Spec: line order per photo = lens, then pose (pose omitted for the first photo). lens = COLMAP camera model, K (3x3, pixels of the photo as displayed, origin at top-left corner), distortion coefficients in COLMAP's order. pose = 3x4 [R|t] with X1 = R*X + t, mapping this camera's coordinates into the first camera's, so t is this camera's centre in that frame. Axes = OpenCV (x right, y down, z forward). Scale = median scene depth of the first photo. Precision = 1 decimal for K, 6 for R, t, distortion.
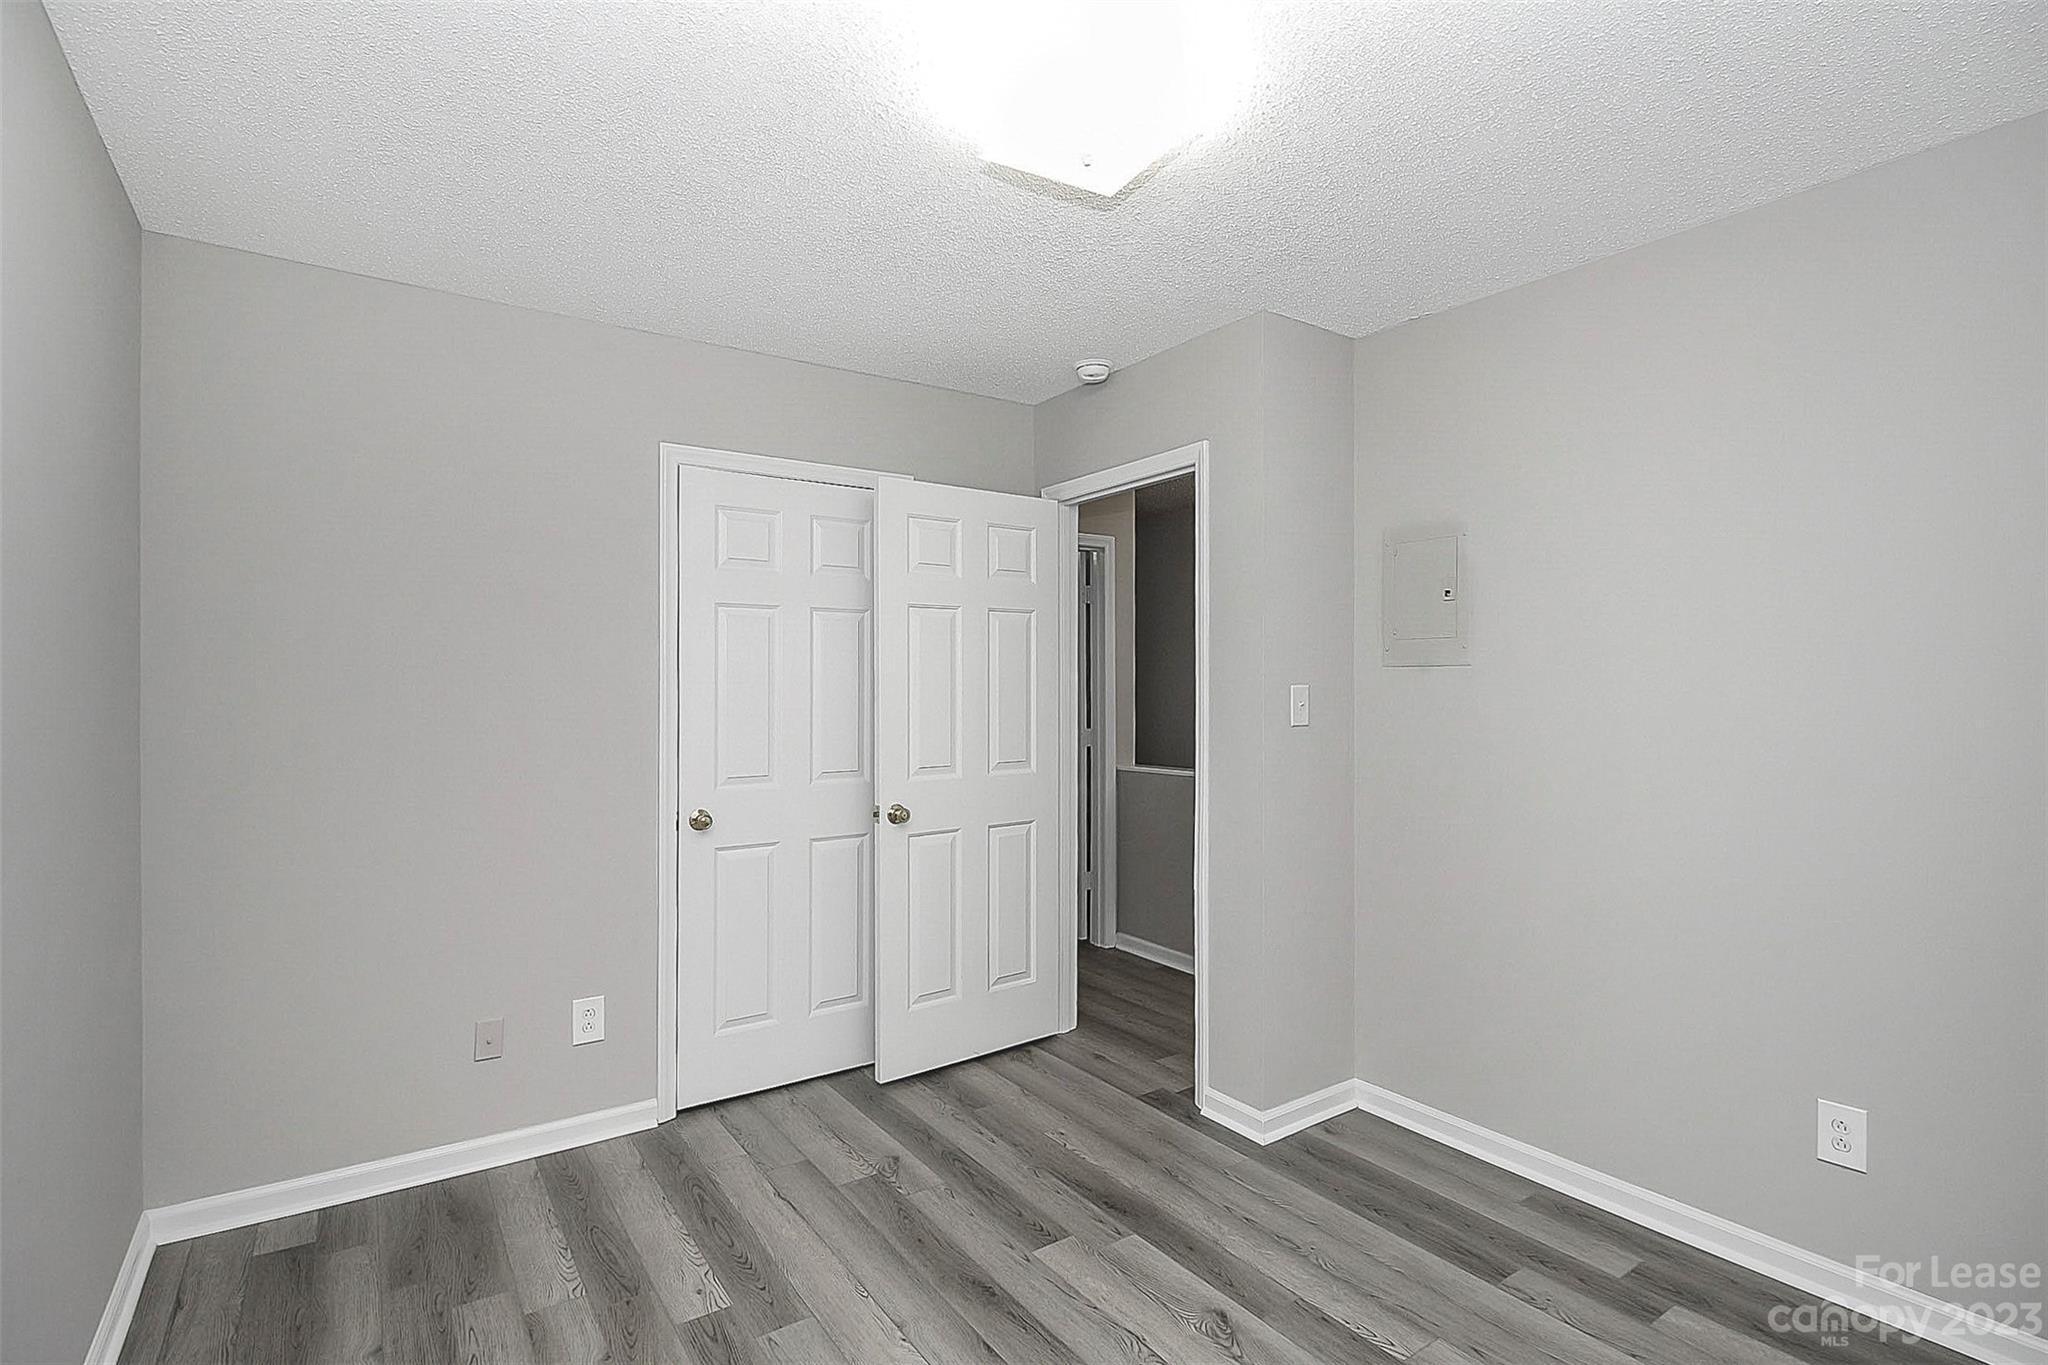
lens RADIAL K [[956.1, 0, 1018.0], [0, 956.1, 672.7], [0, 0, 1]] dist [-0.002437, -0.012249]
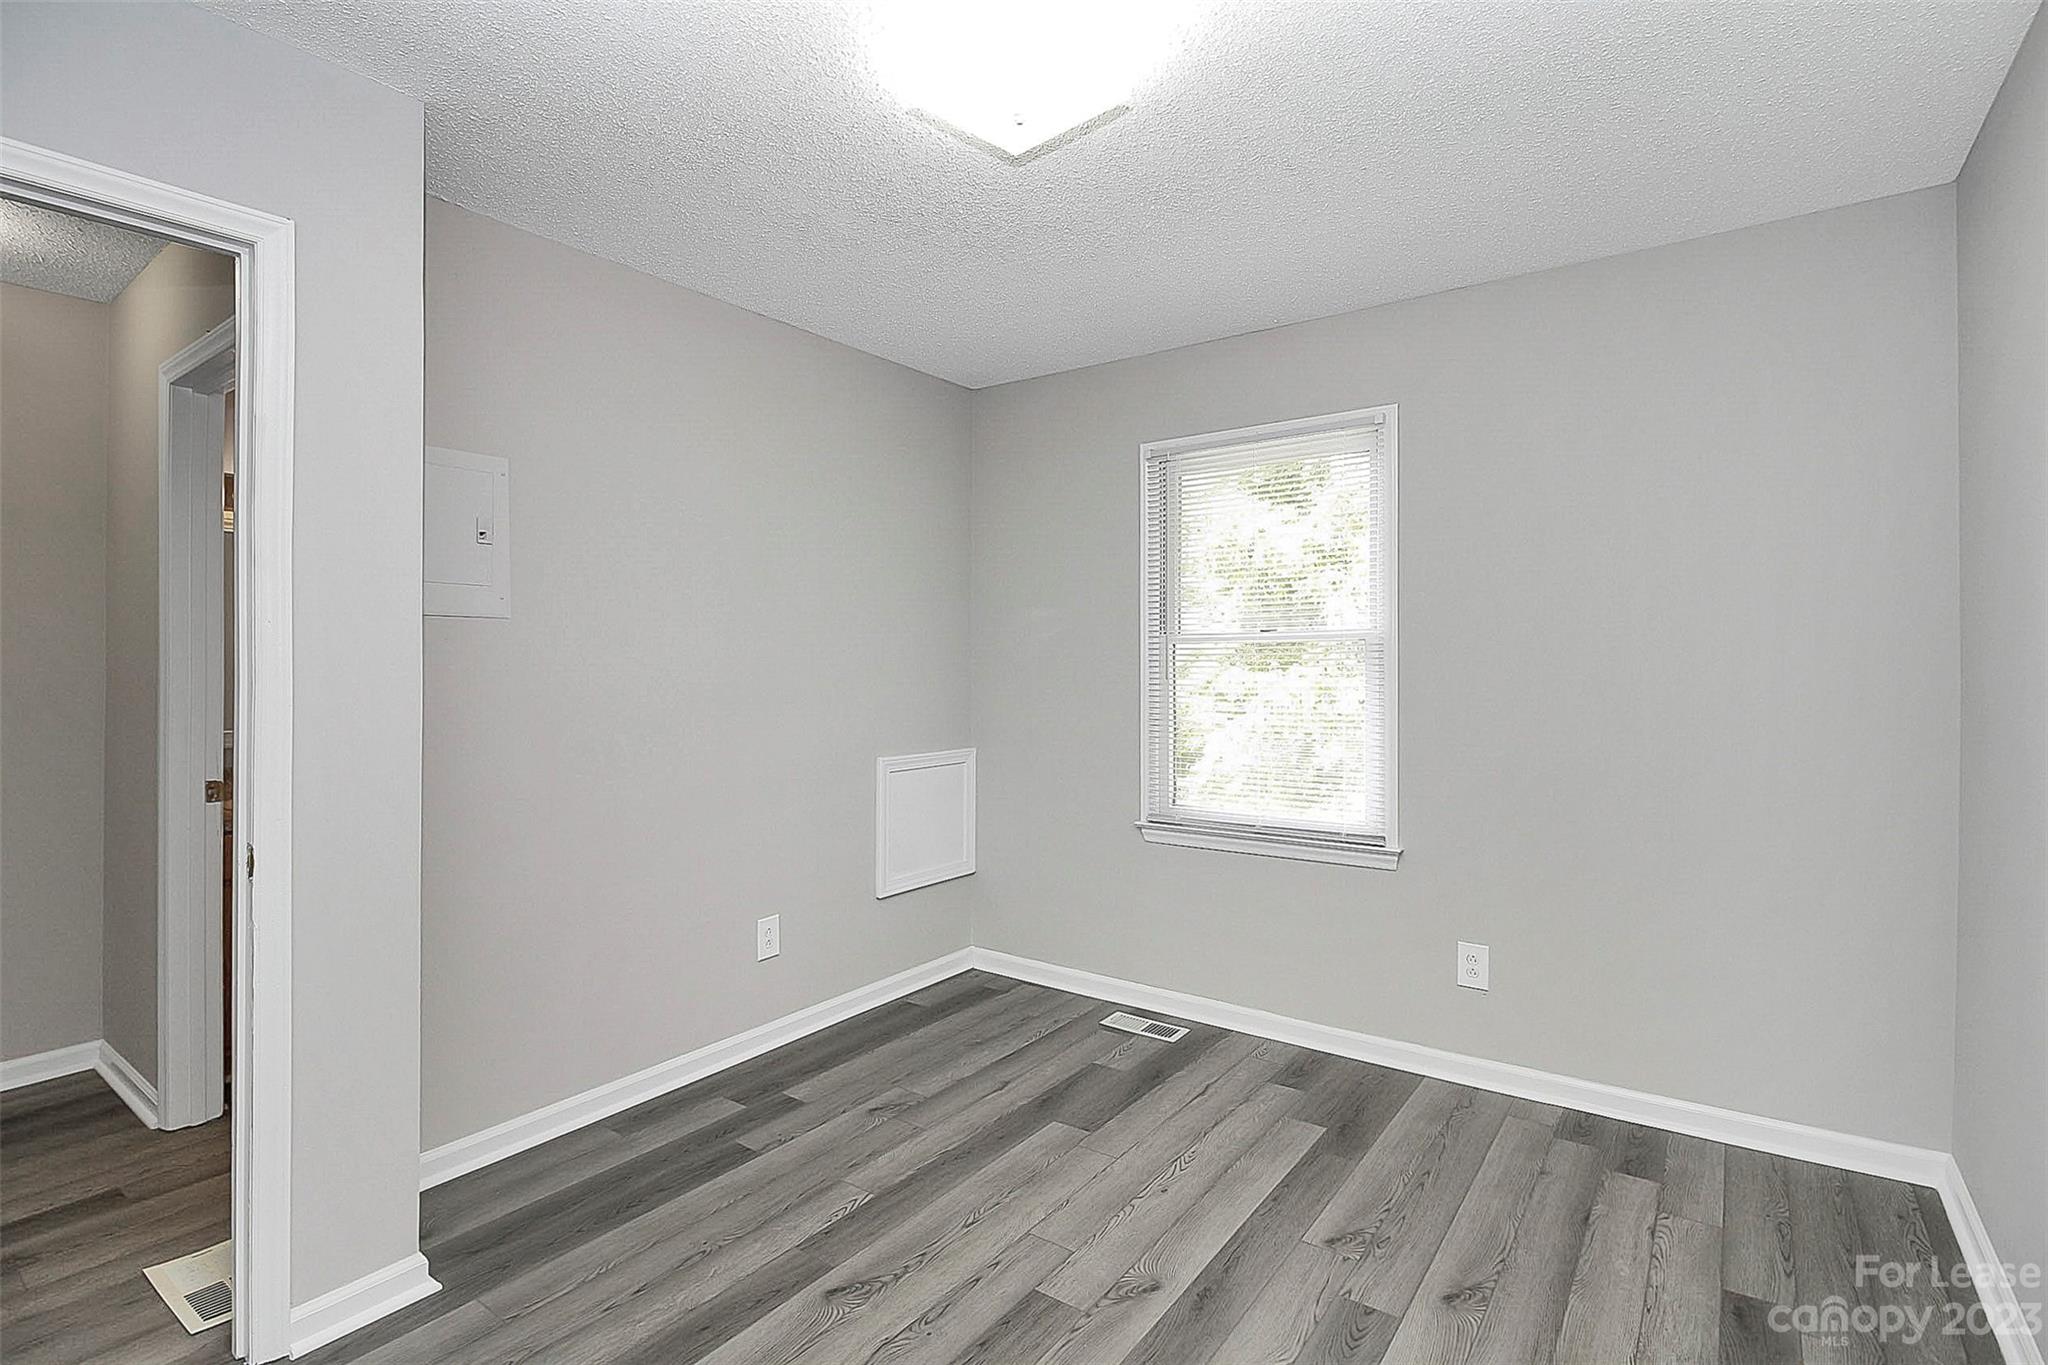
lens RADIAL K [[956.1, 0, 1018.0], [0, 956.1, 672.7], [0, 0, 1]] dist [-0.002437, -0.012249]
pose [[-0.318747, -0.011250, 0.947773, -0.699383], [-0.011536, 0.999902, 0.007989, 0.025471], [-0.947770, -0.008387, -0.318846, 1.035981]]
